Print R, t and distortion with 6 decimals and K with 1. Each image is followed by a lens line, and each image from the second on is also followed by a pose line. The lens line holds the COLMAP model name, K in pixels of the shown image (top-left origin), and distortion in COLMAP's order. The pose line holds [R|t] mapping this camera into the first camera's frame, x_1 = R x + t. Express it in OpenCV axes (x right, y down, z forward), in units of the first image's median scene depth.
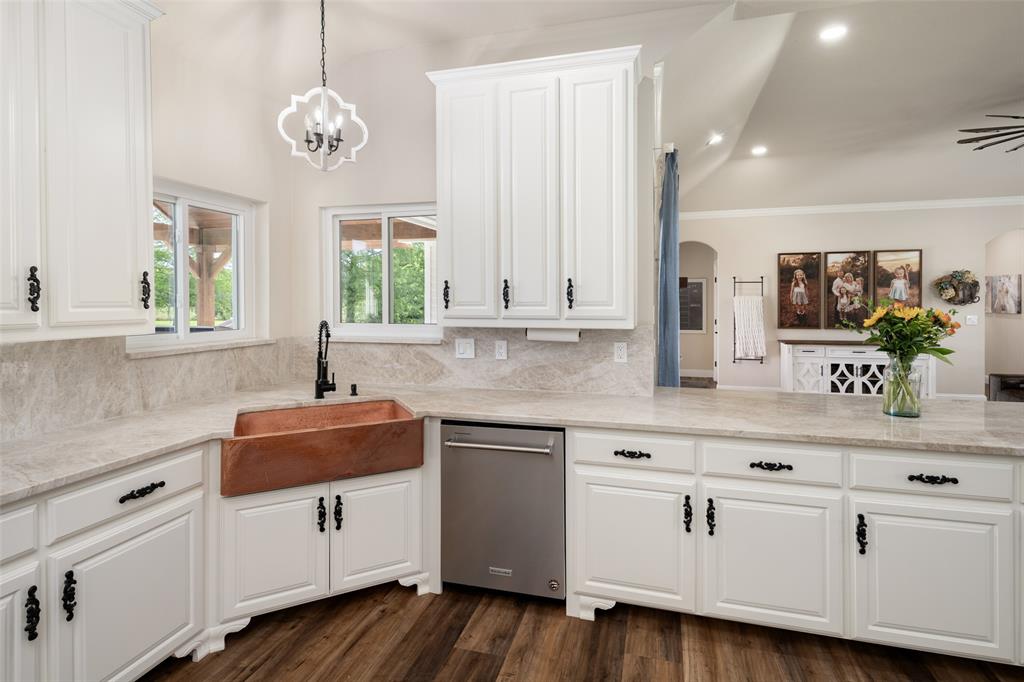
lens RADIAL K [[501.8, 0, 525.3], [0, 501.8, 304.5], [0, 0, 1]] dist [0.024492, -0.001857]
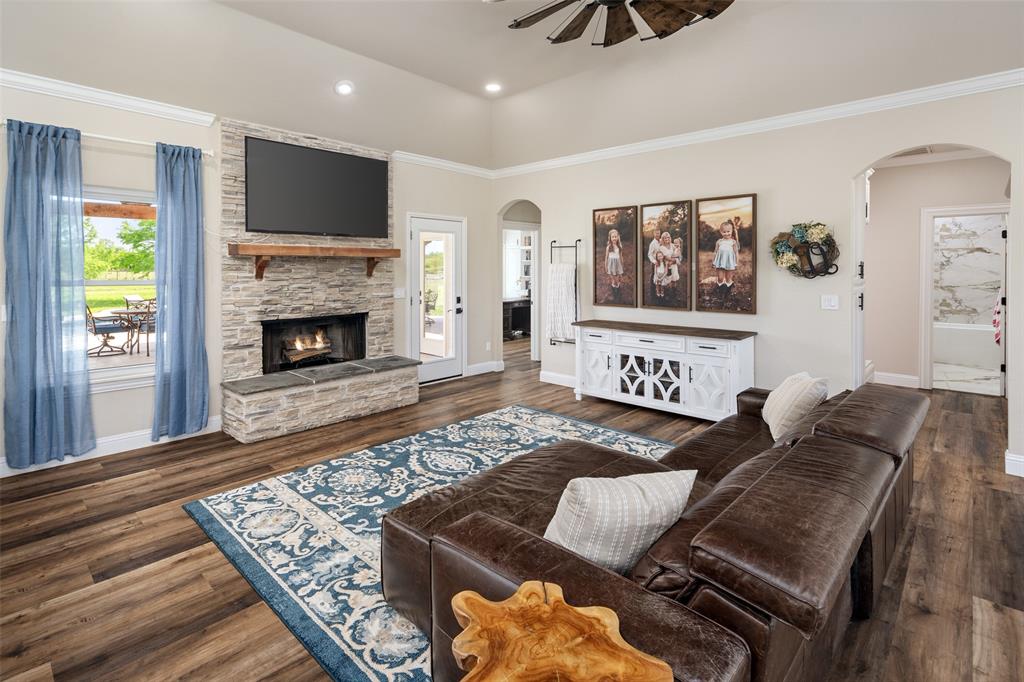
lens RADIAL K [[501.8, 0, 531.0], [0, 501.8, 267.0], [0, 0, 1]] dist [0.024492, -0.001857]
pose [[0.877352, 0.001778, -0.479845, 0.818594], [-0.007128, 0.999931, -0.009329, -0.003925], [0.479795, 0.011605, 0.877304, 0.274039]]
